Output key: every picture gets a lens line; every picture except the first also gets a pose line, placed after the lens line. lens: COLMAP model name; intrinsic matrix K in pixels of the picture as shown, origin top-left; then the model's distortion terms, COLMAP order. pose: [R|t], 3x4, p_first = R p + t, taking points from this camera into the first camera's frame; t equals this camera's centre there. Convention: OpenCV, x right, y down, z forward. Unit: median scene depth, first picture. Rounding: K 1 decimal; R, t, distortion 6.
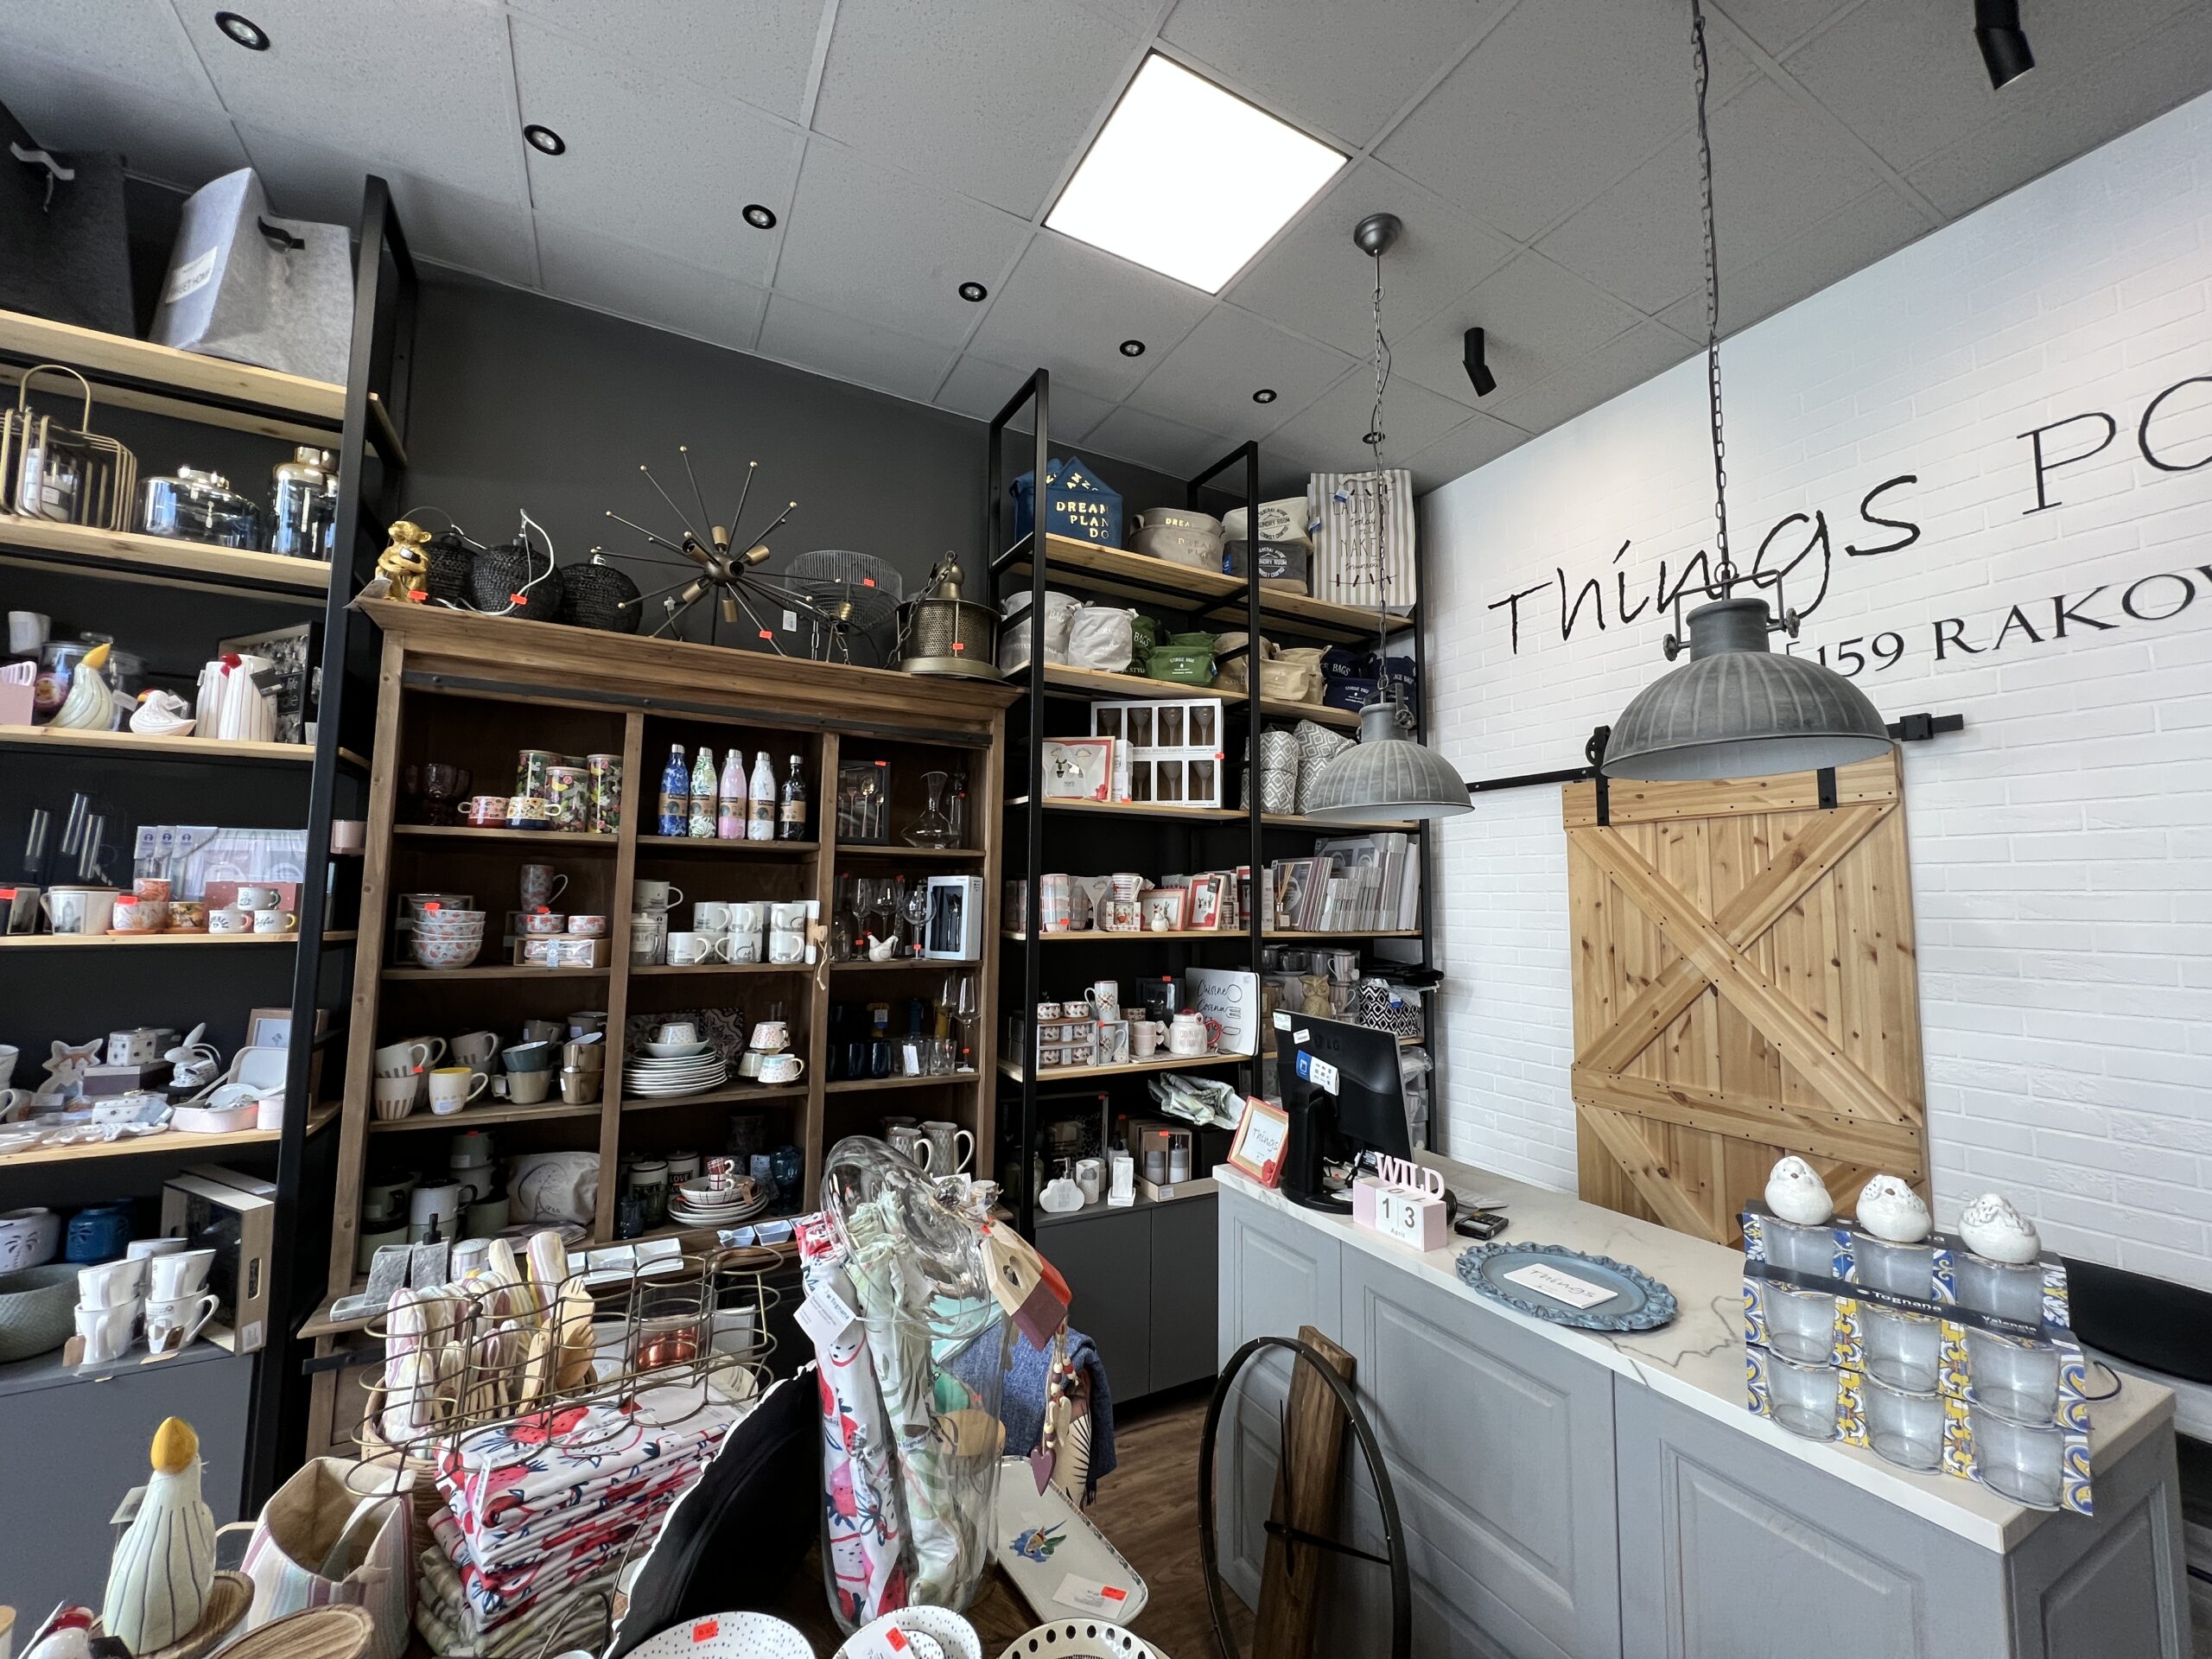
lens RADIAL K [[883.1, 0, 1102.9], [0, 883.1, 827.9], [0, 0, 1]] dist [-0.001165, 0.000674]
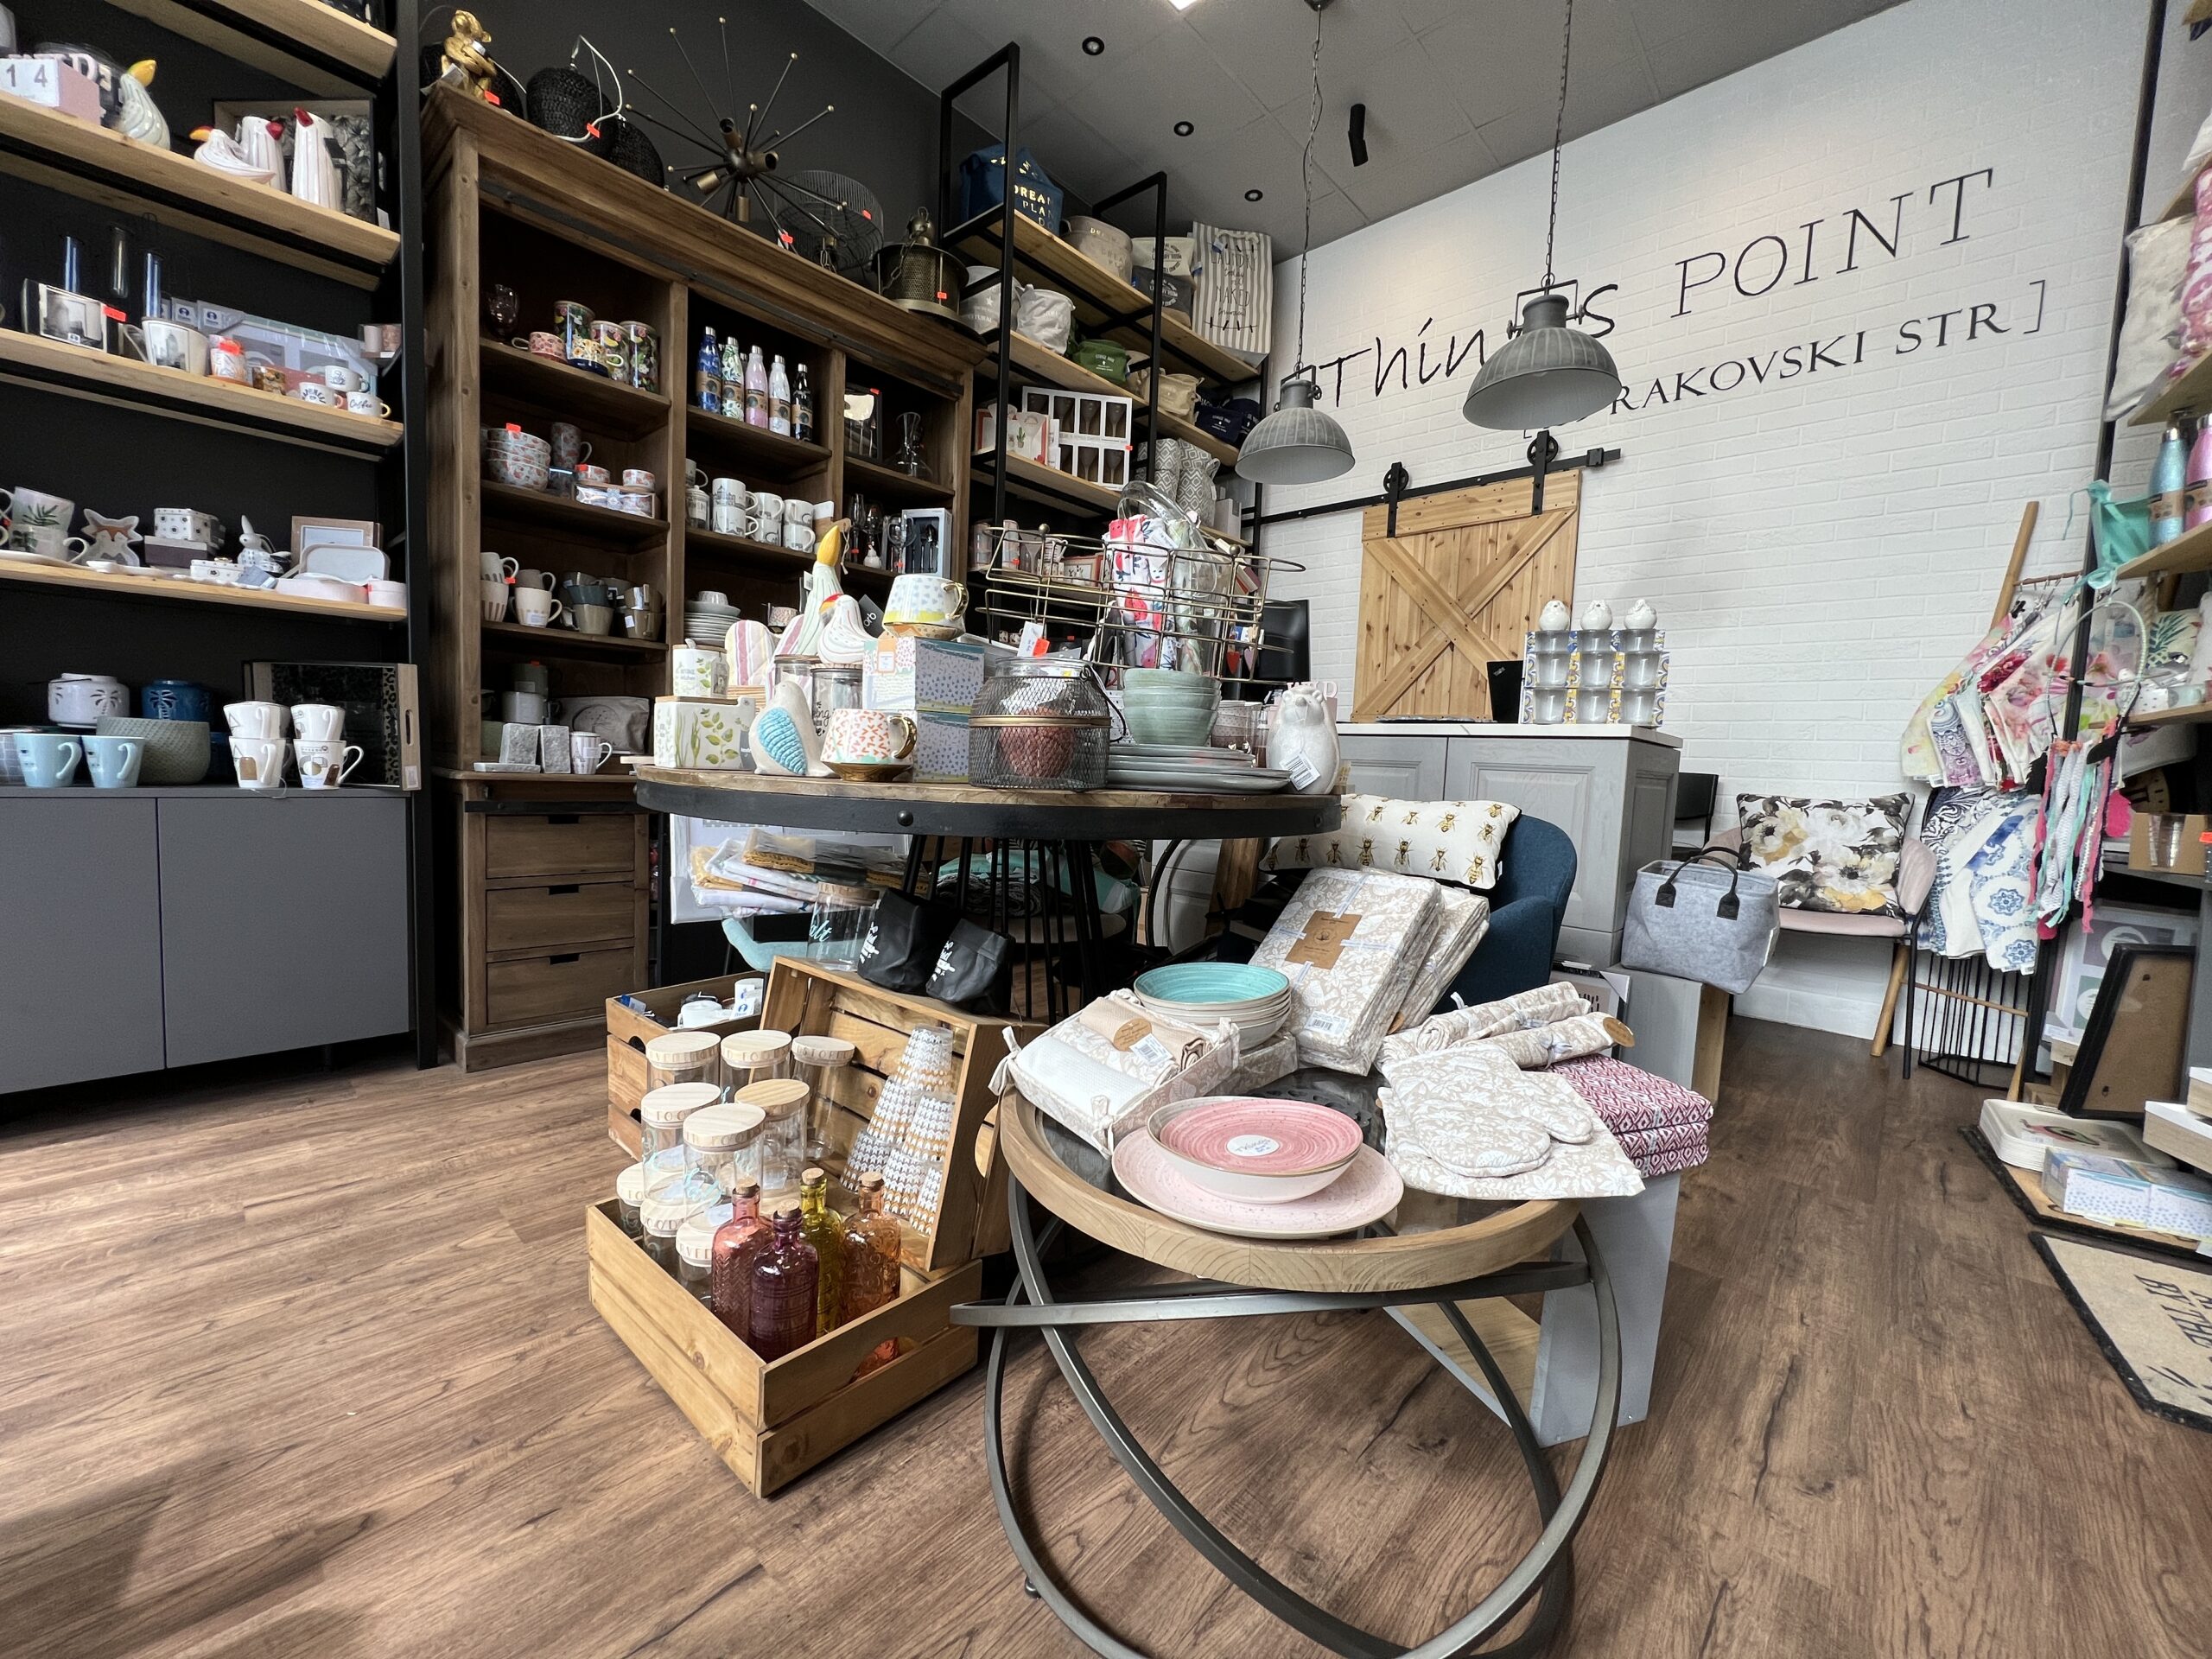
lens RADIAL K [[883.1, 0, 1100.5], [0, 883.1, 827.2], [0, 0, 1]] dist [-0.001165, 0.000674]
pose [[0.947227, 0.005342, 0.320519, -0.370074], [-0.059264, 0.985544, 0.158717, 0.309171], [-0.315038, -0.169336, 0.933850, -0.268218]]
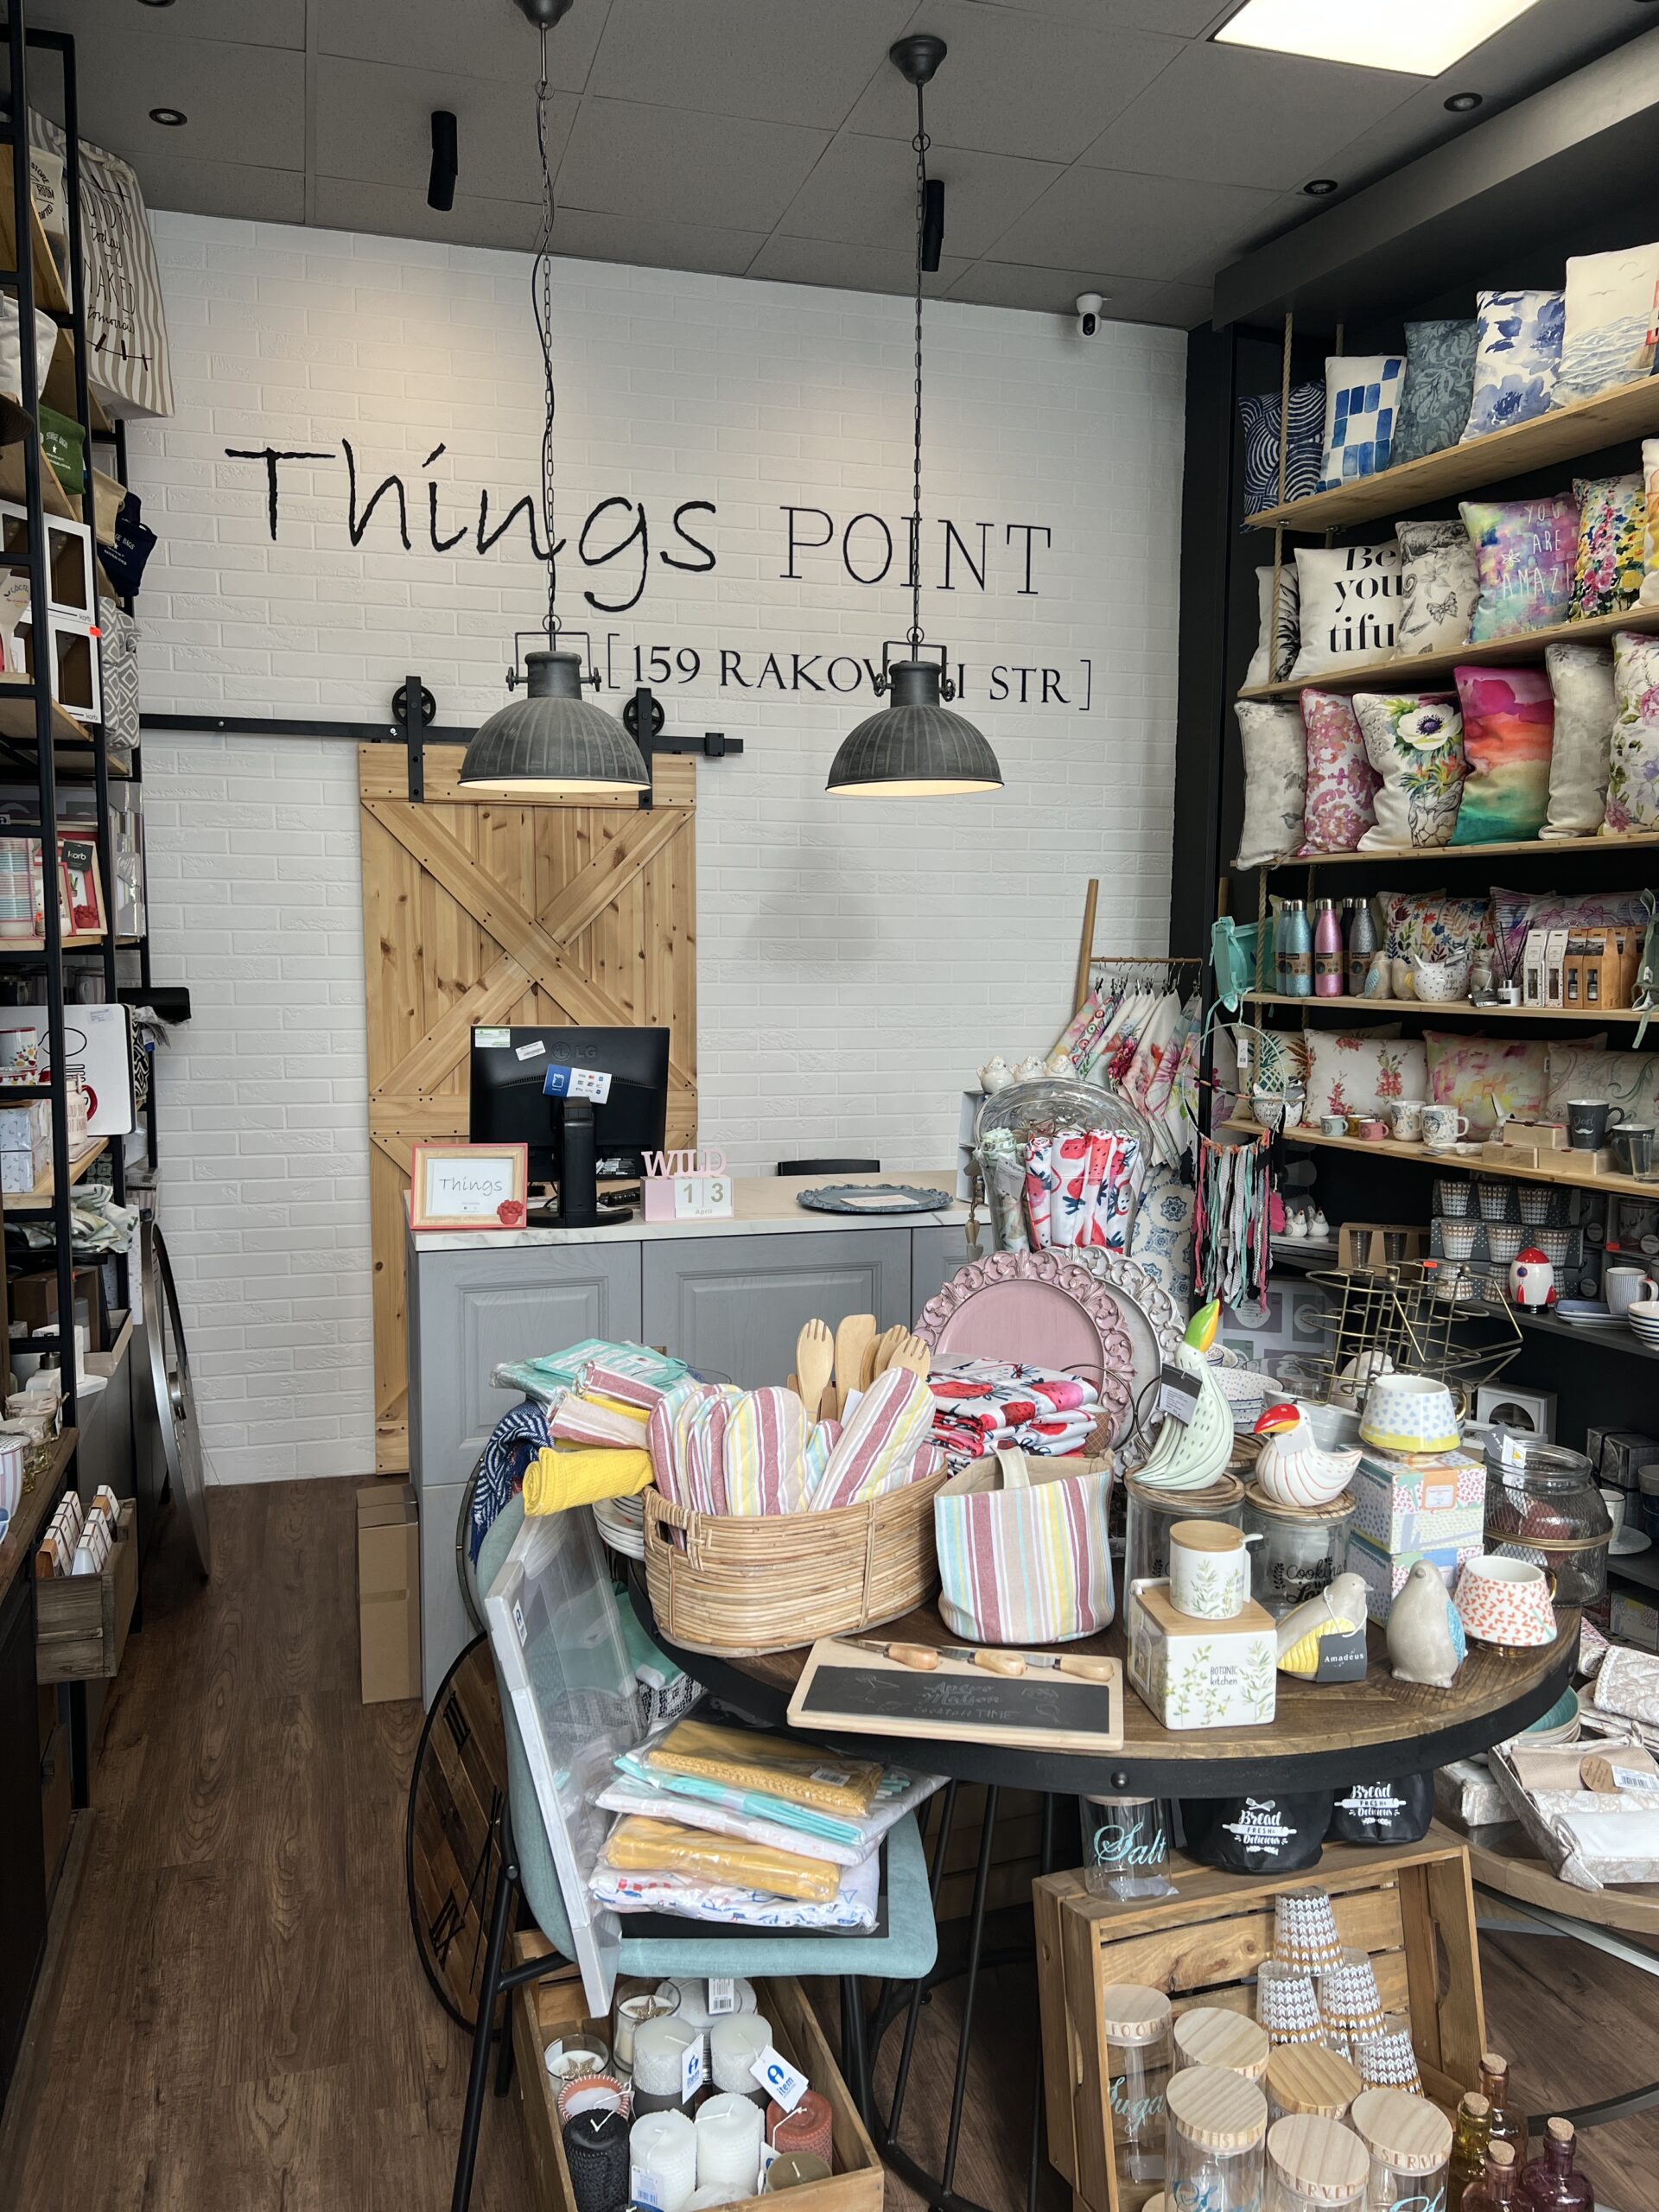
lens RADIAL K [[1655.1, 0, 829.7], [0, 1655.1, 1117.4], [0, 0, 1]] dist [0.059202, -0.065619]
pose [[0.201115, -0.116596, 0.972604, -1.106314], [-0.086542, 0.986894, 0.136204, 0.053022], [-0.975737, -0.111564, 0.188389, 0.369778]]
